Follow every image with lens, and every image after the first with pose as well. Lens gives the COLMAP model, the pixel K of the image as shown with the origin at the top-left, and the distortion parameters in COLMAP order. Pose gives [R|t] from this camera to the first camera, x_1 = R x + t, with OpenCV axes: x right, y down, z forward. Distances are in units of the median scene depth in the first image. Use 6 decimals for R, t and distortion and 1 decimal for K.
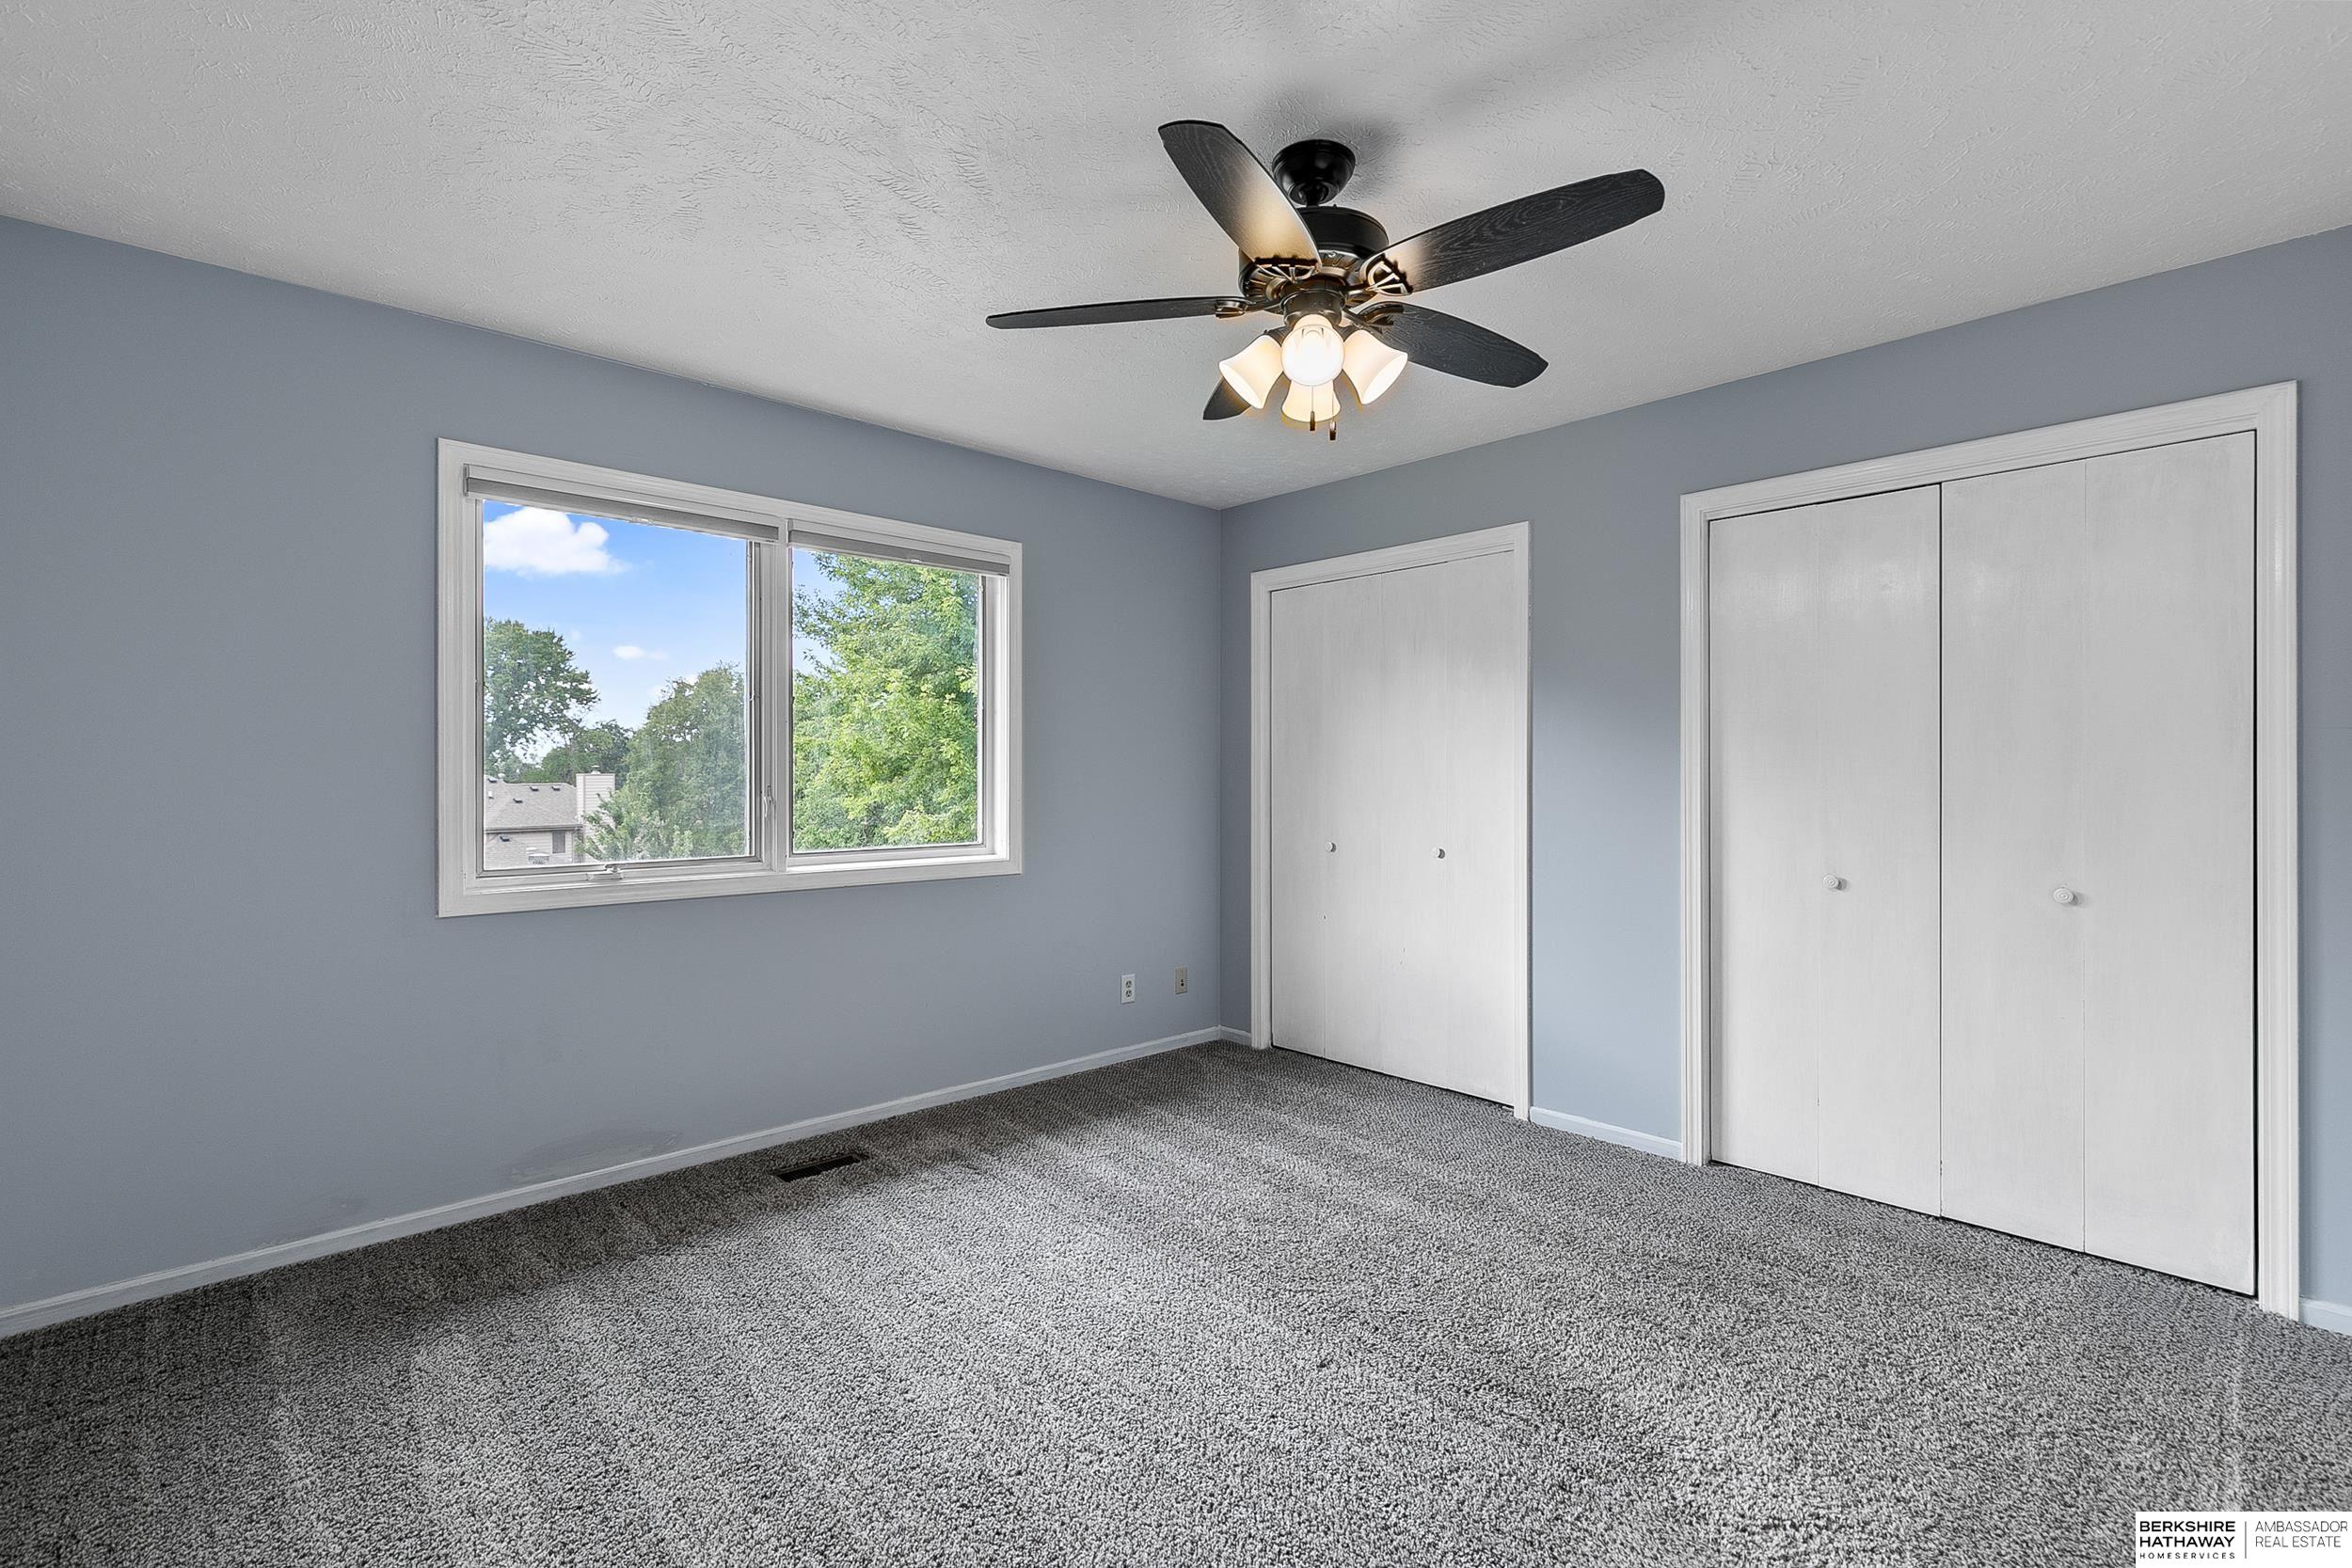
lens RADIAL K [[1055.4, 0, 1197.8], [0, 1055.4, 790.9], [0, 0, 1]] dist [0.000373, 0.000744]
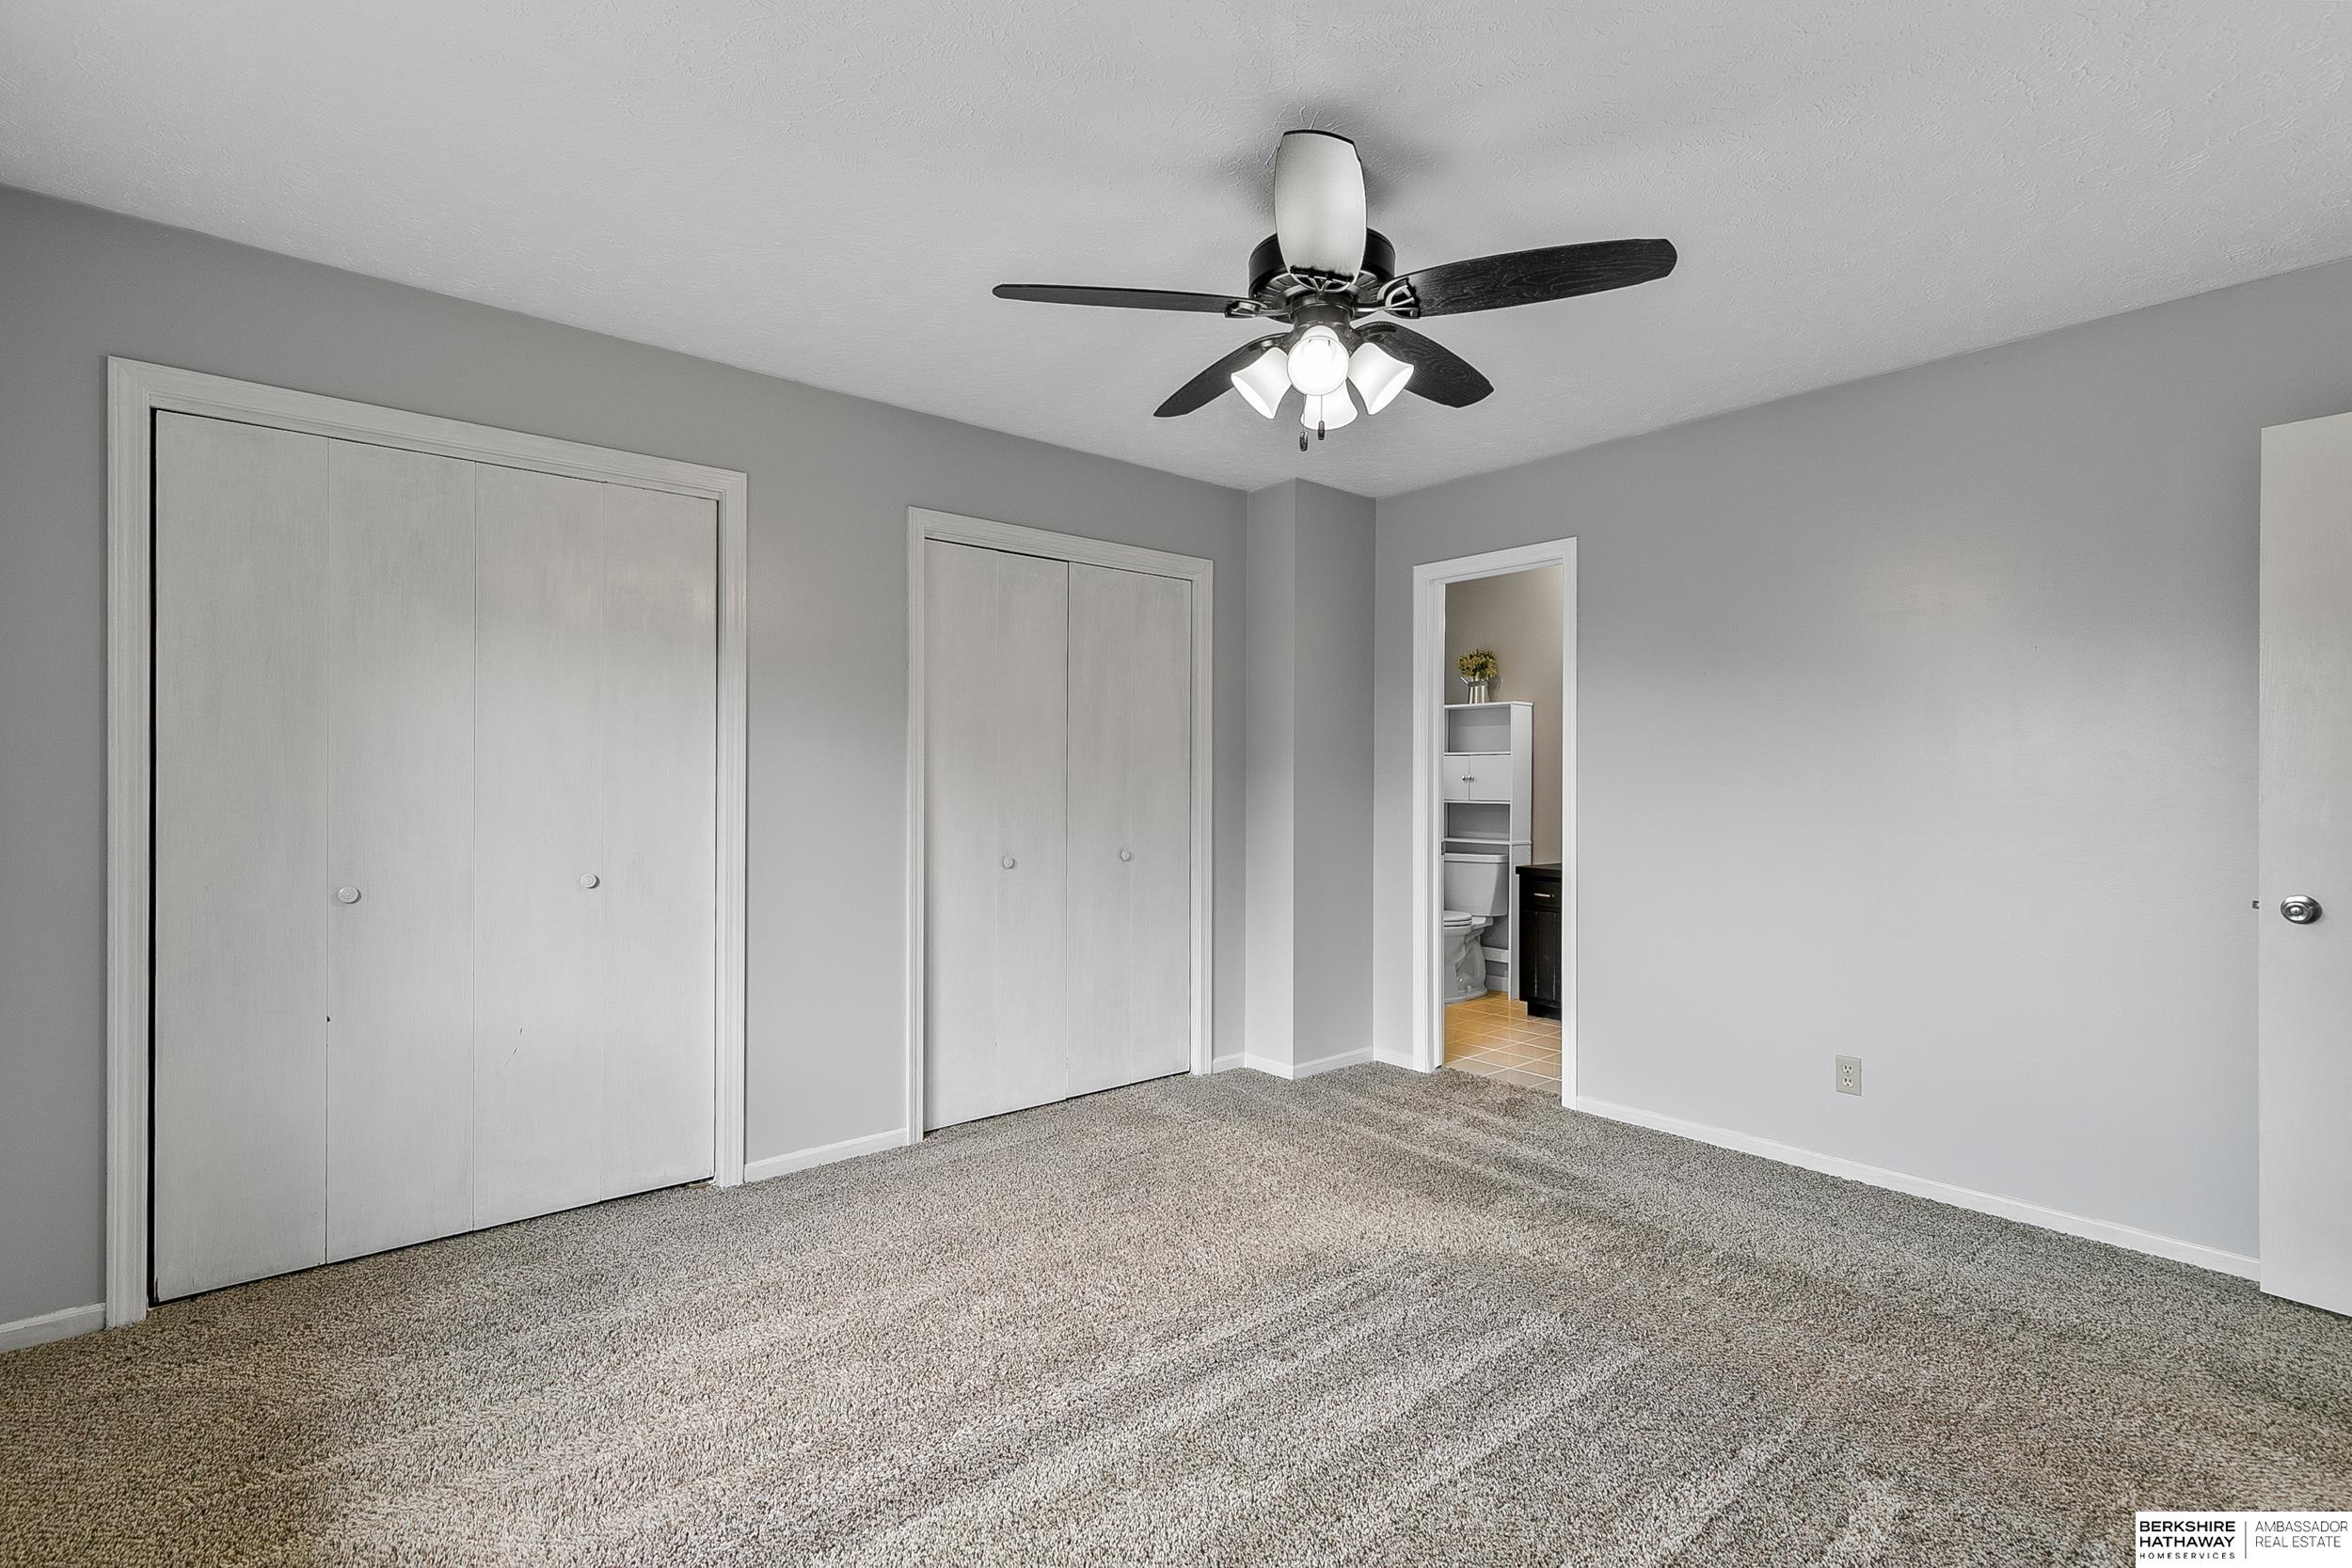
lens RADIAL K [[1055.4, 0, 1197.8], [0, 1055.4, 790.9], [0, 0, 1]] dist [0.000373, 0.000744]
pose [[0.050123, -0.005953, 0.998725, -0.559483], [0.012983, 0.999902, 0.005308, -0.000768], [-0.998659, 0.012700, 0.050196, 0.647050]]
